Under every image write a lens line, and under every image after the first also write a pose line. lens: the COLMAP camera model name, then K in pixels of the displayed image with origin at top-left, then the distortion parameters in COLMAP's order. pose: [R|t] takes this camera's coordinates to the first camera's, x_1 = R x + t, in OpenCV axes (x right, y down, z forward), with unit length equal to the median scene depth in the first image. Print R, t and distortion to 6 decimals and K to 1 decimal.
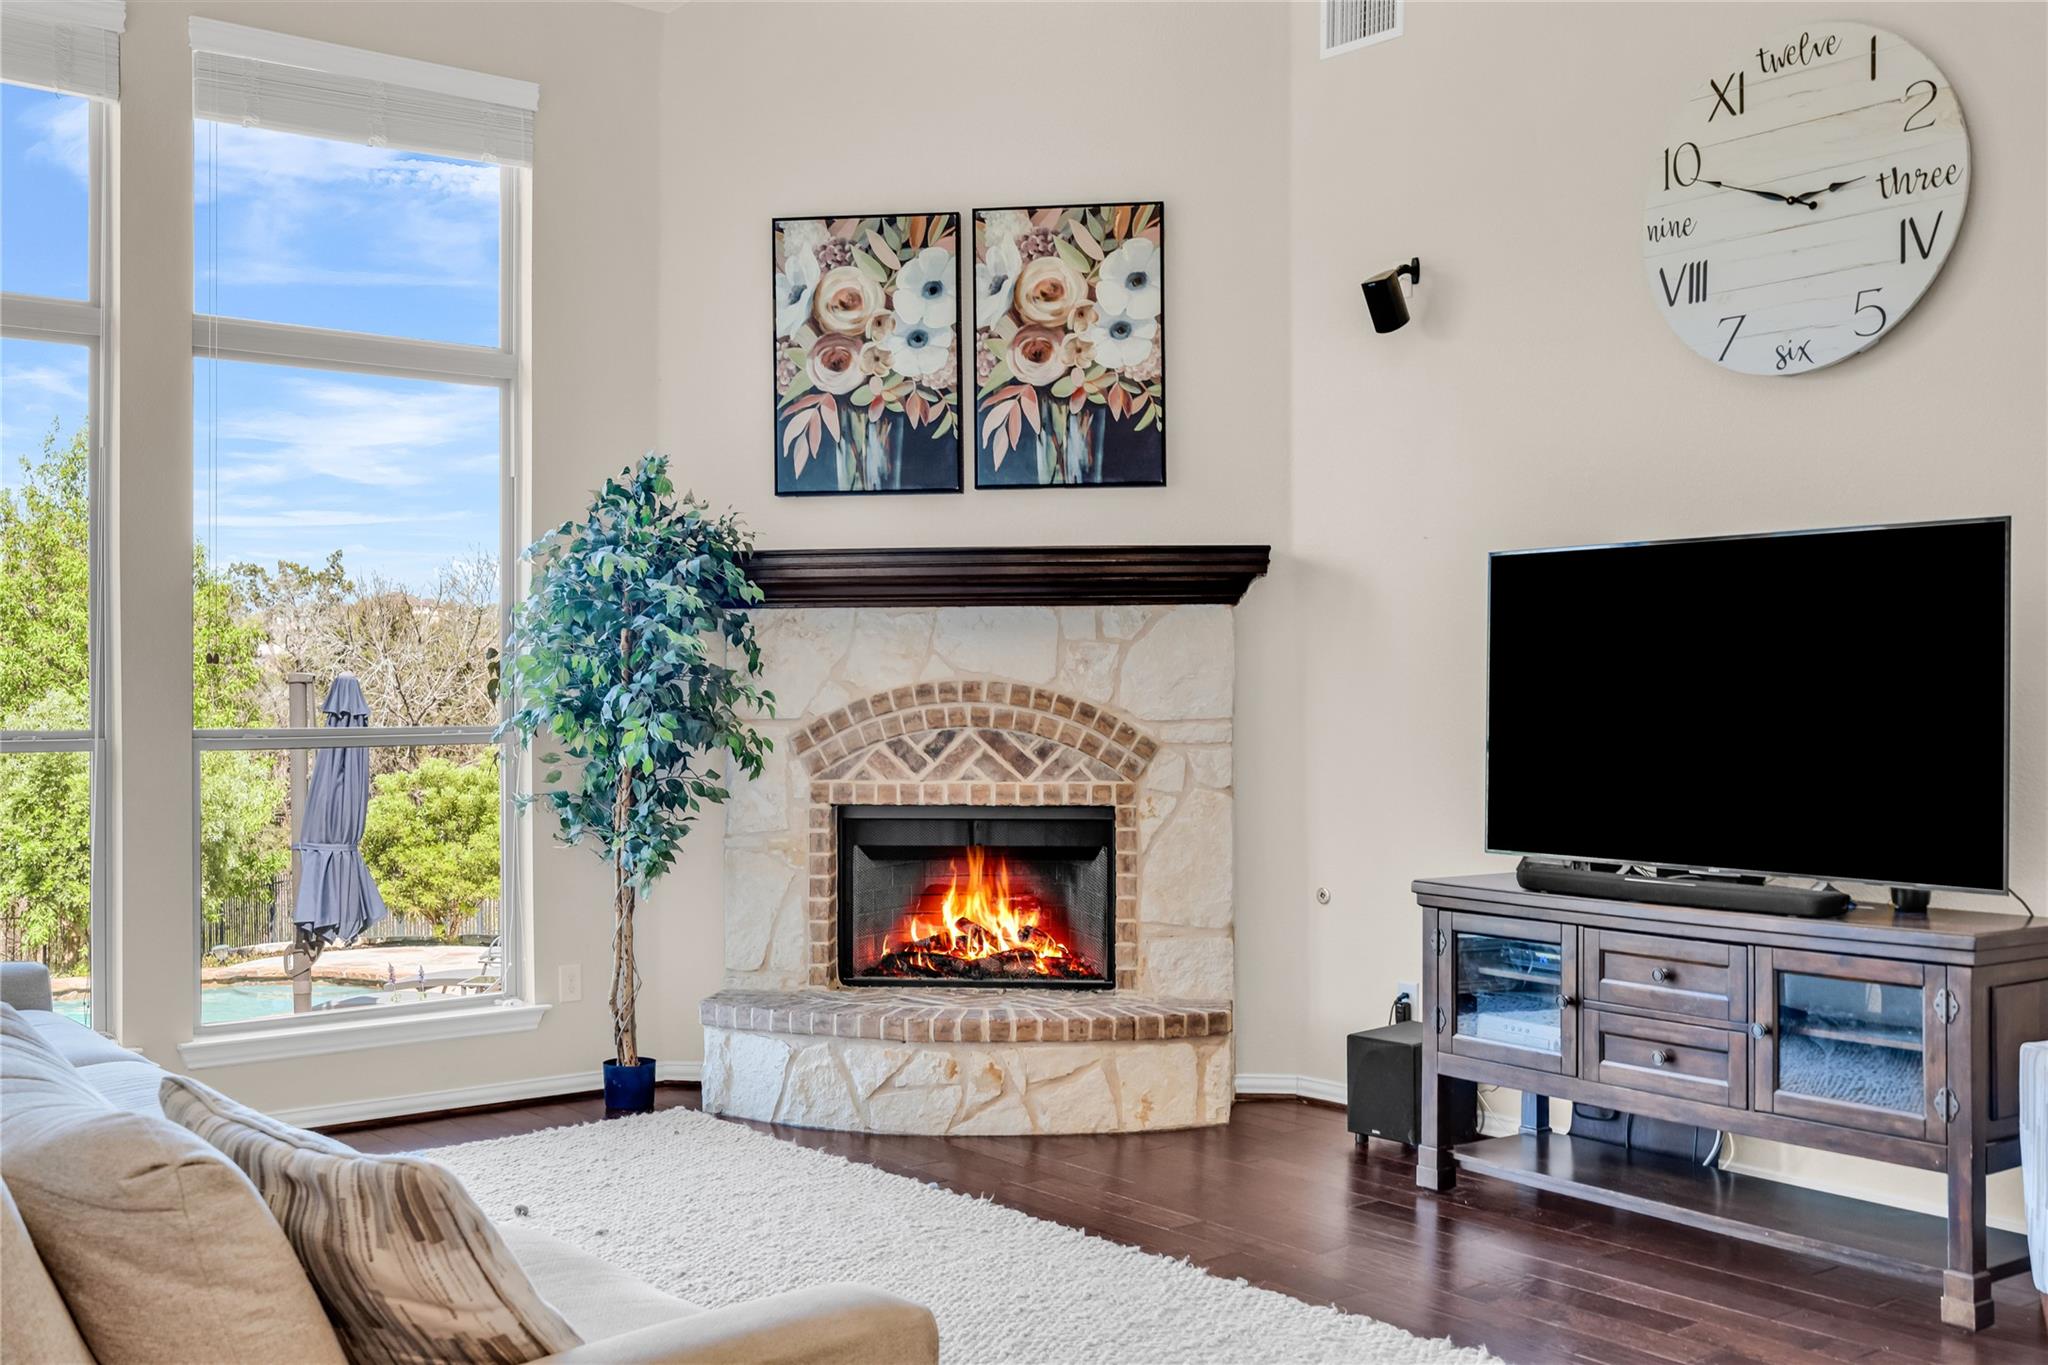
lens RADIAL K [[2025.0, 0, 1024.4], [0, 2025.0, 681.9], [0, 0, 1]] dist [0.012633, 0.000000]
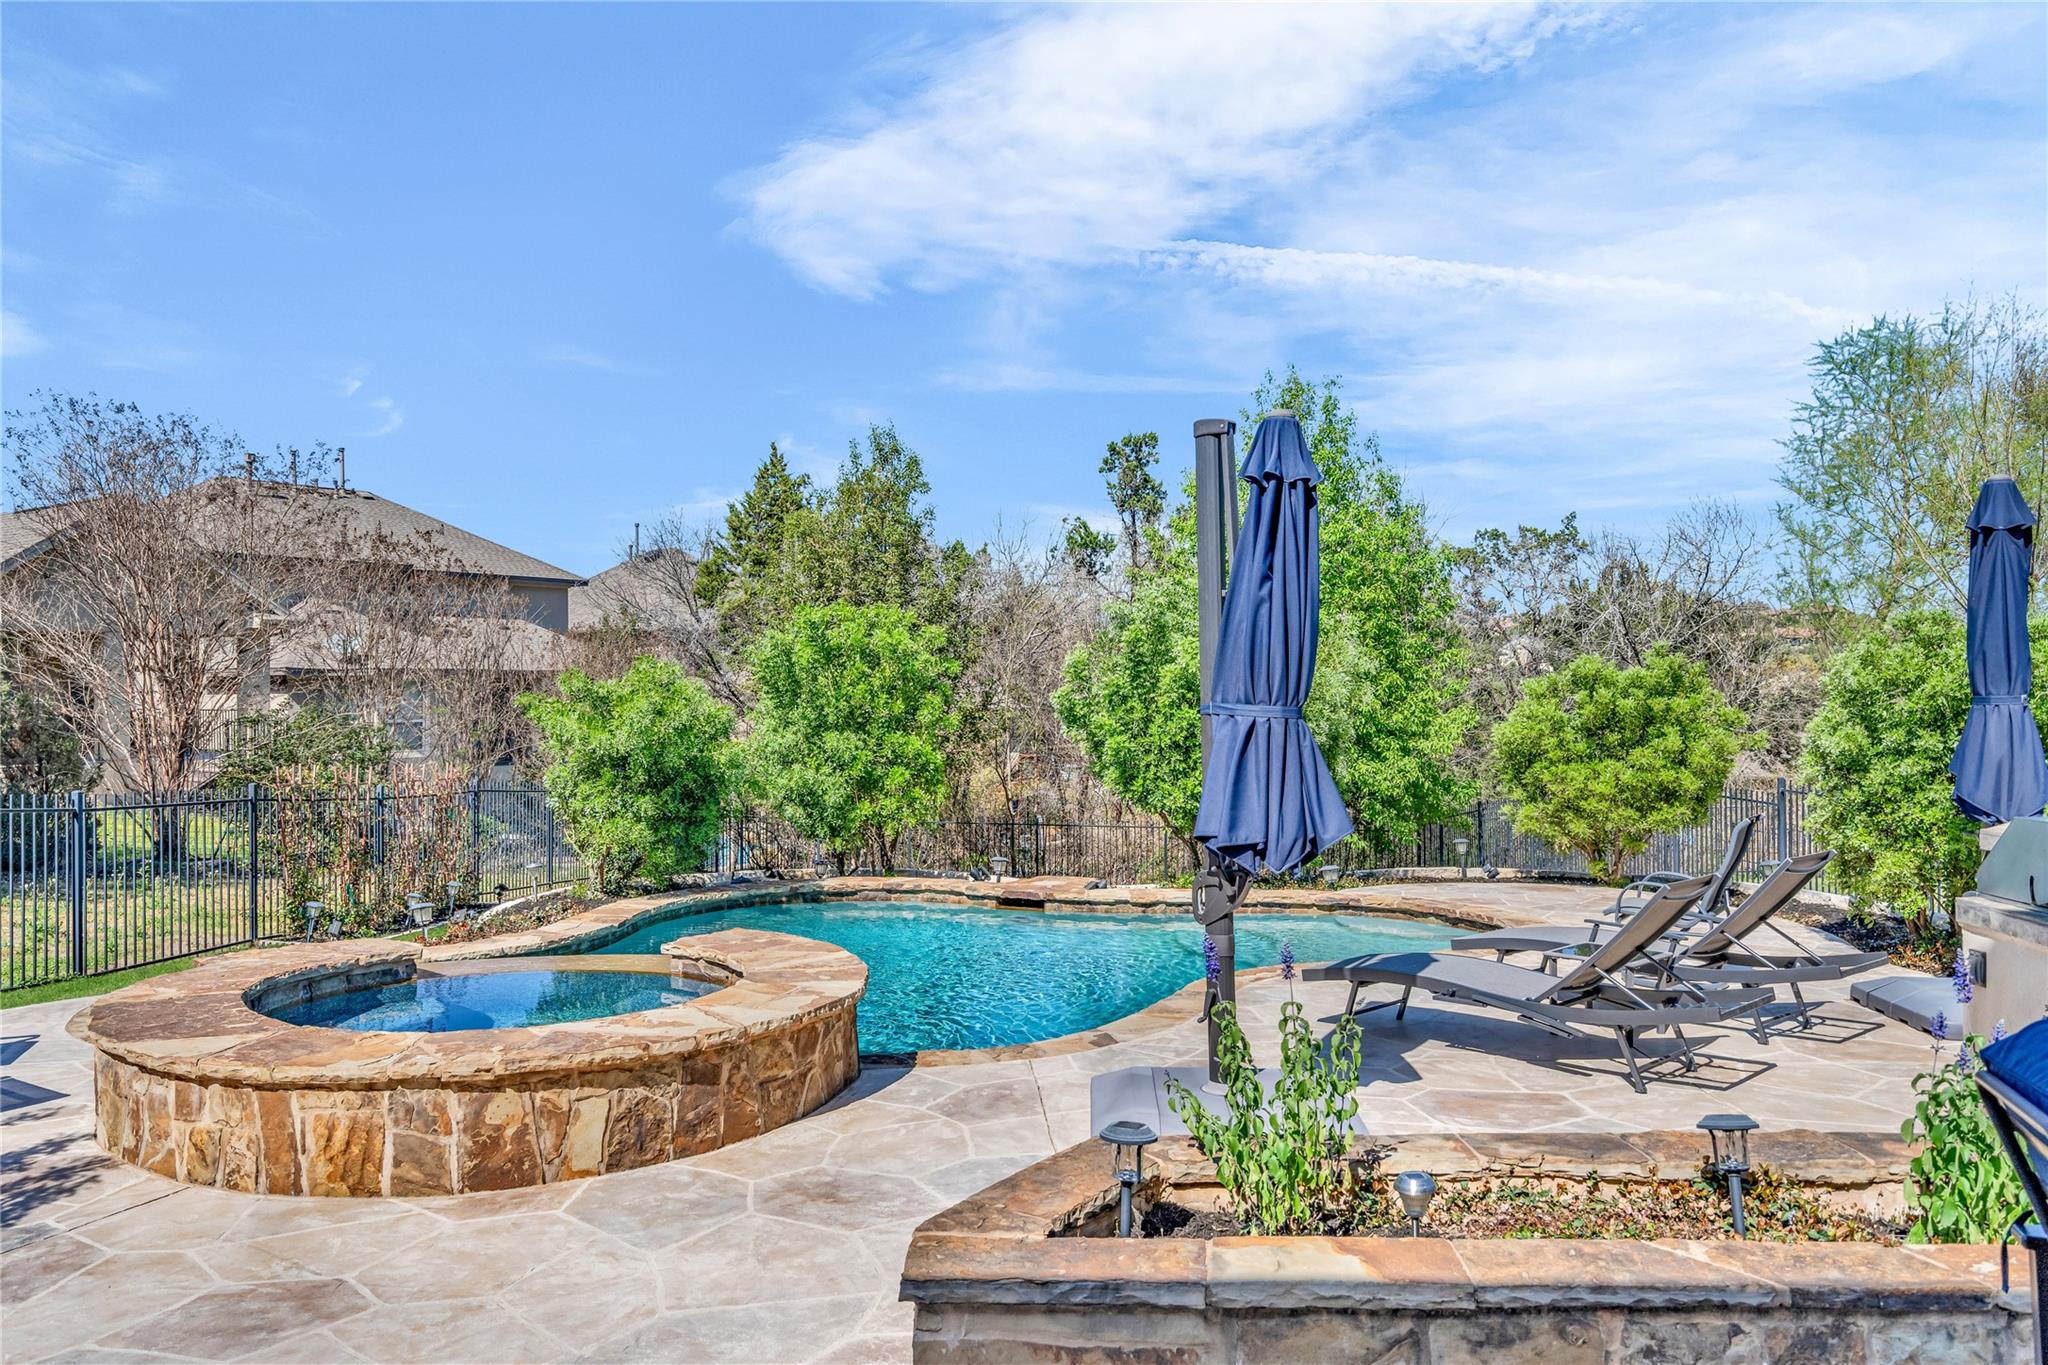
lens RADIAL K [[1543.6, 0, 1016.2], [0, 1543.6, 680.3], [0, 0, 1]] dist [0.013040, 0.000176]
pose [[0.763770, -0.003252, -0.645480, -0.210267], [0.008072, 0.999957, 0.004512, 0.136386], [0.645438, -0.008656, 0.763764, 1.199609]]
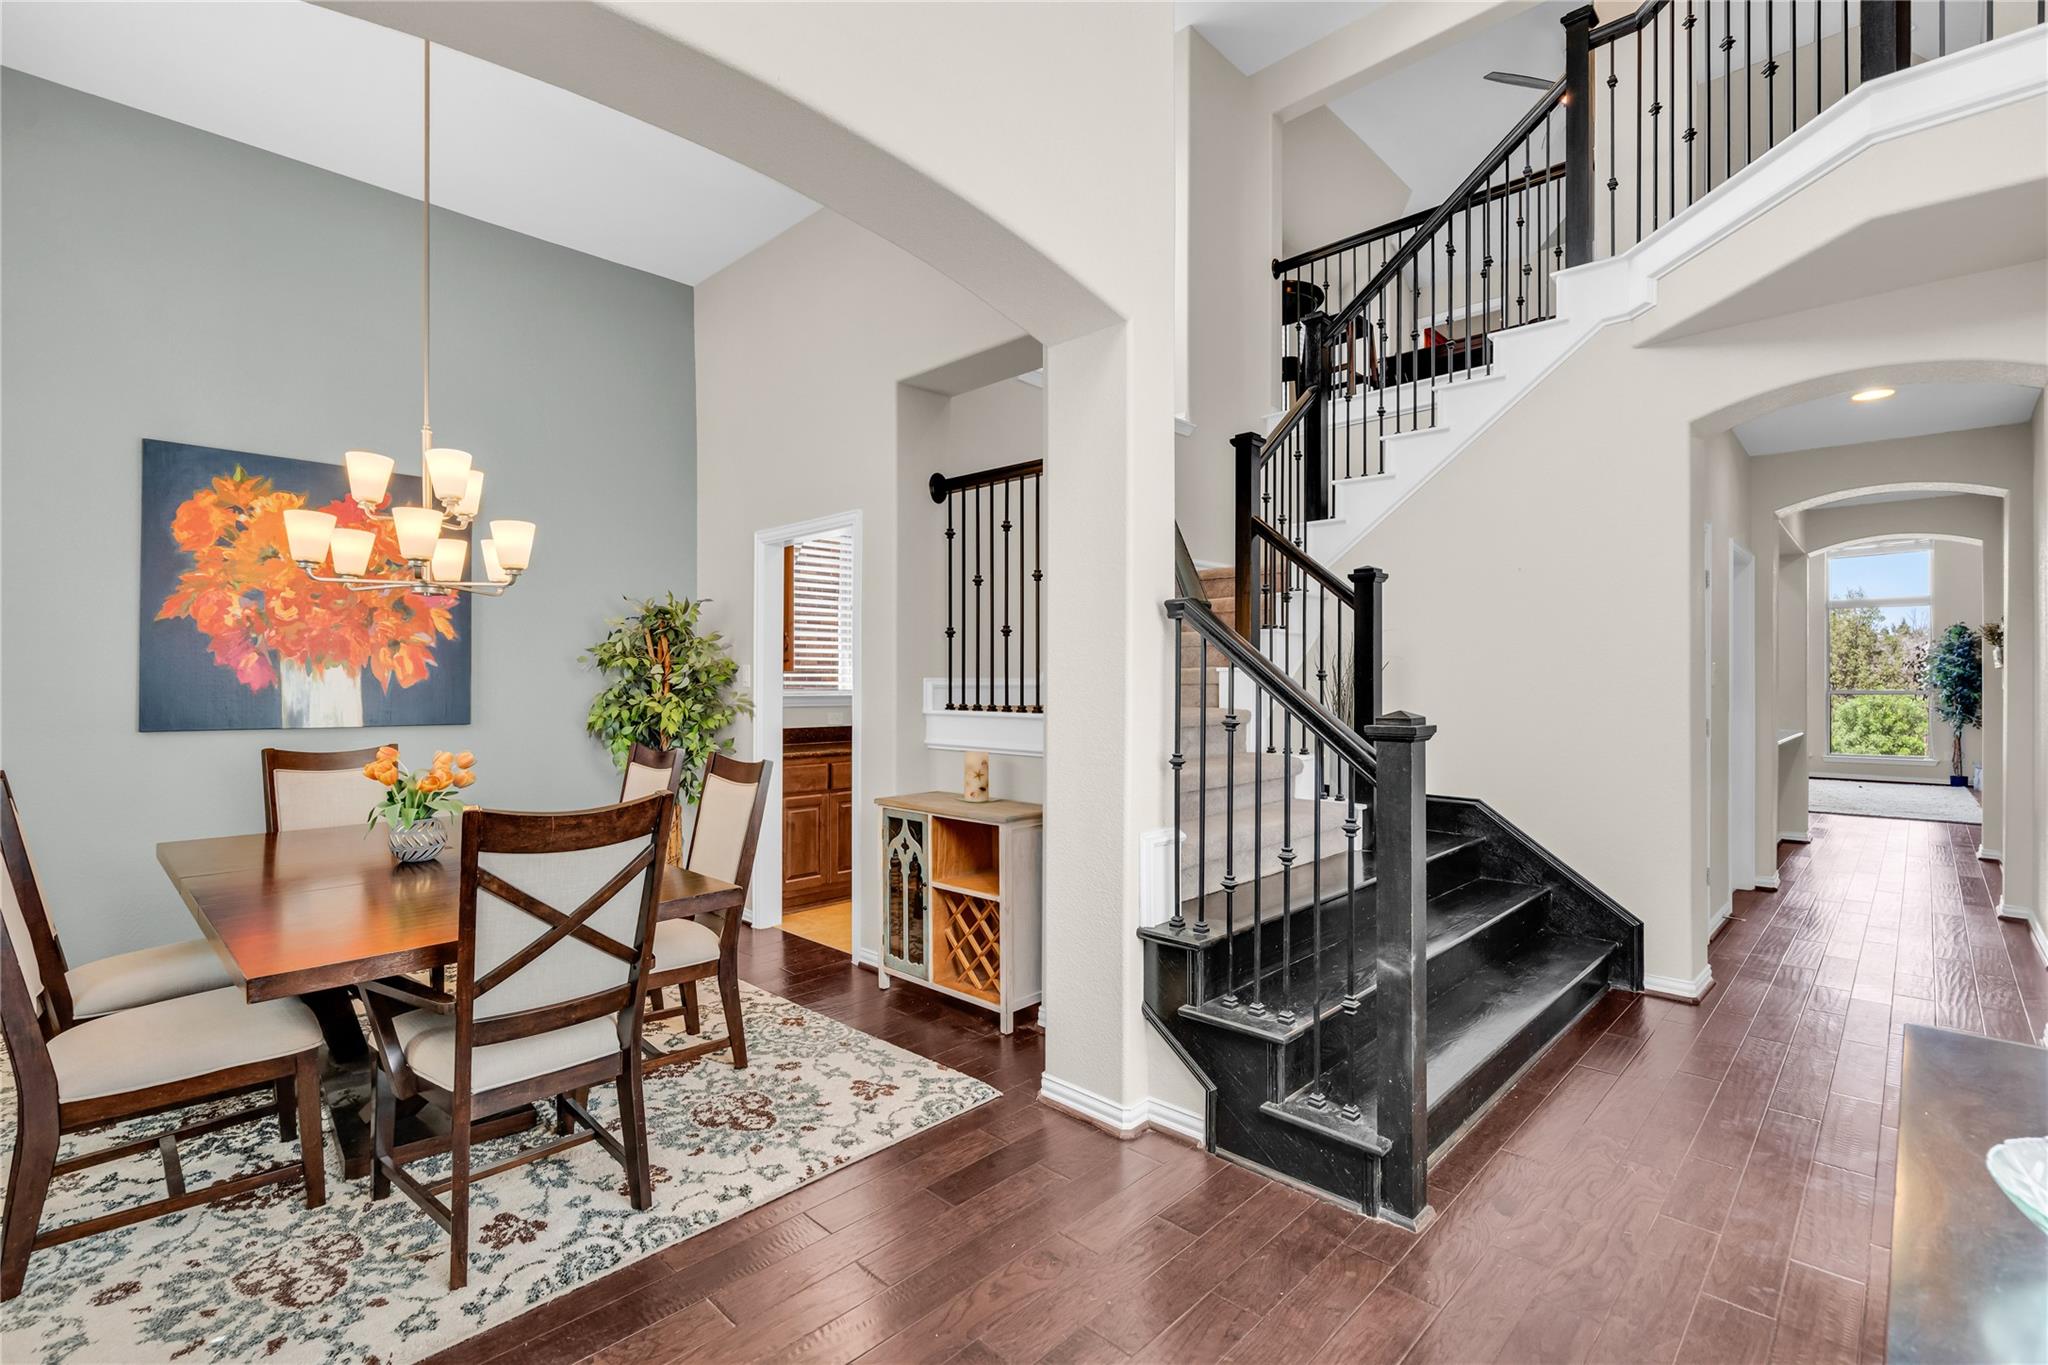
lens RADIAL K [[935.1, 0, 1015.2], [0, 935.1, 677.9], [0, 0, 1]] dist [0.003453, 0.000339]
pose [[0.128540, -0.009179, -0.991662, 1.344751], [0.011534, 0.999903, -0.007760, -0.009821], [0.991637, -0.010440, 0.128633, -1.022351]]
